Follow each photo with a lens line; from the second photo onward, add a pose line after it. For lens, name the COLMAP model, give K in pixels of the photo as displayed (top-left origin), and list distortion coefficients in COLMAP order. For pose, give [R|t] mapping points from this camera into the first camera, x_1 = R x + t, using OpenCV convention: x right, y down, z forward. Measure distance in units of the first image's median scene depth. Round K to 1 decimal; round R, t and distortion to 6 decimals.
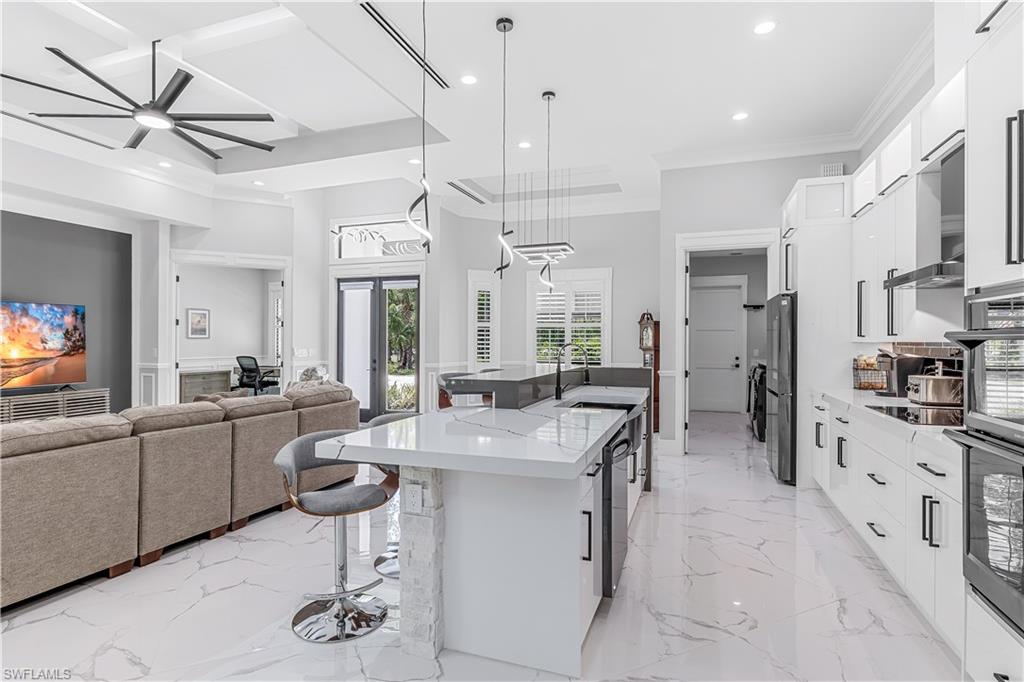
lens RADIAL K [[516.2, 0, 517.6], [0, 516.2, 341.4], [0, 0, 1]] dist [-0.013850, 0.000972]
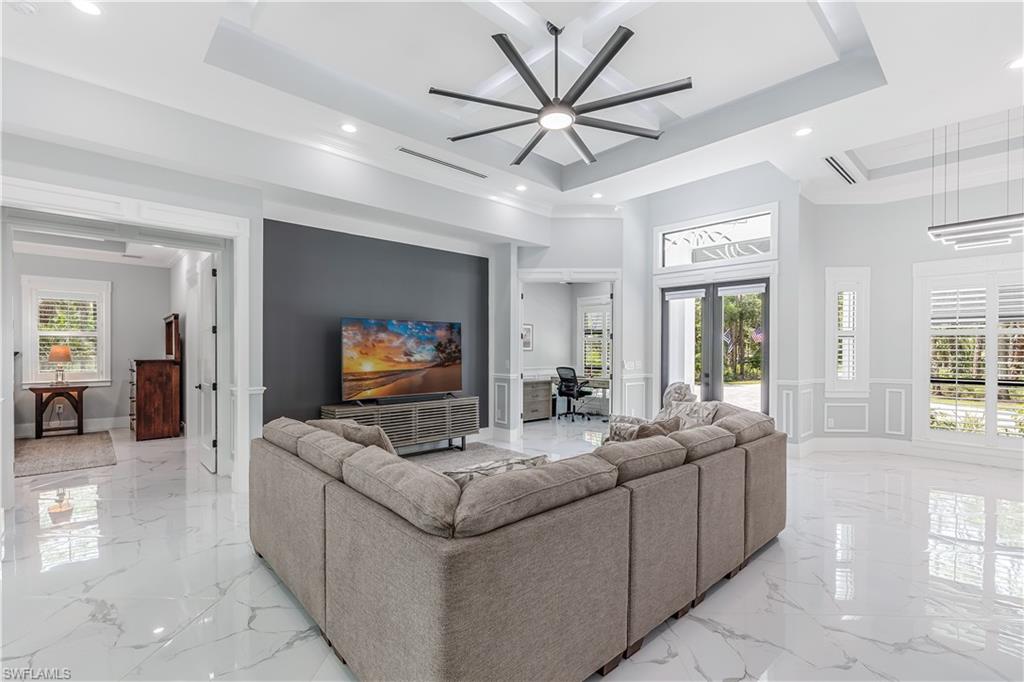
lens RADIAL K [[455.5, 0, 509.6], [0, 455.5, 351.1], [0, 0, 1]] dist [-0.001914, -0.000466]
pose [[0.885059, -0.000380, -0.465479, -0.217790], [0.000748, 1.000000, 0.000605, -0.005791], [0.465479, -0.000884, 0.885059, 0.122696]]
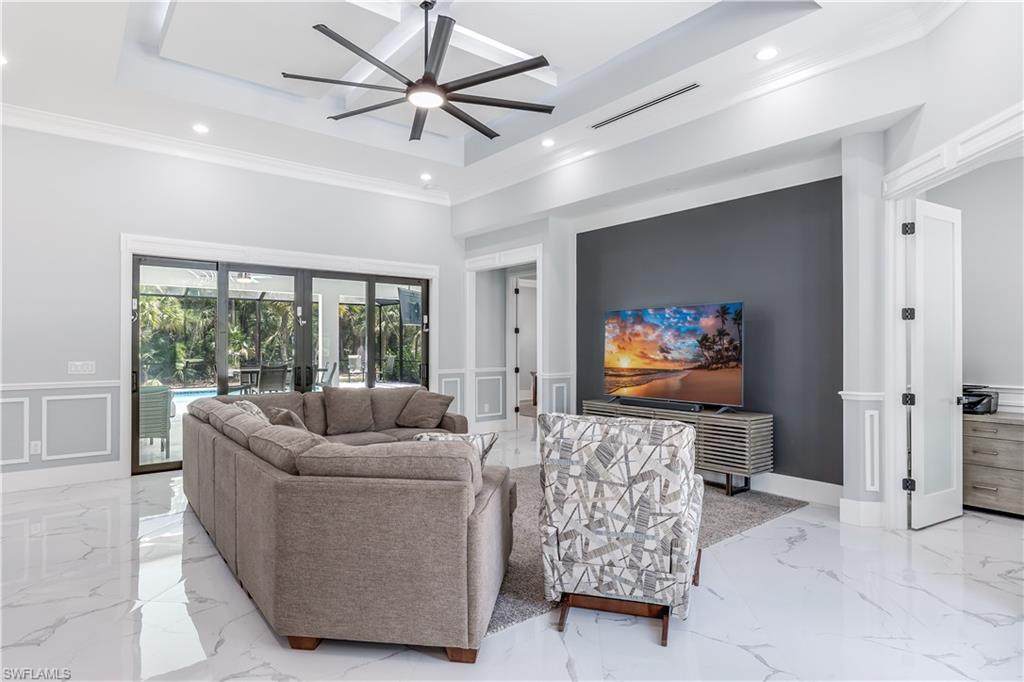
lens RADIAL K [[548.0, 0, 505.8], [0, 548.0, 336.3], [0, 0, 1]] dist [-0.007195, -0.000178]
pose [[-0.530482, -0.007514, -0.847663, 0.025491], [-0.009328, 0.999952, -0.003027, -0.015233], [0.847645, 0.006301, -0.530527, 0.965501]]
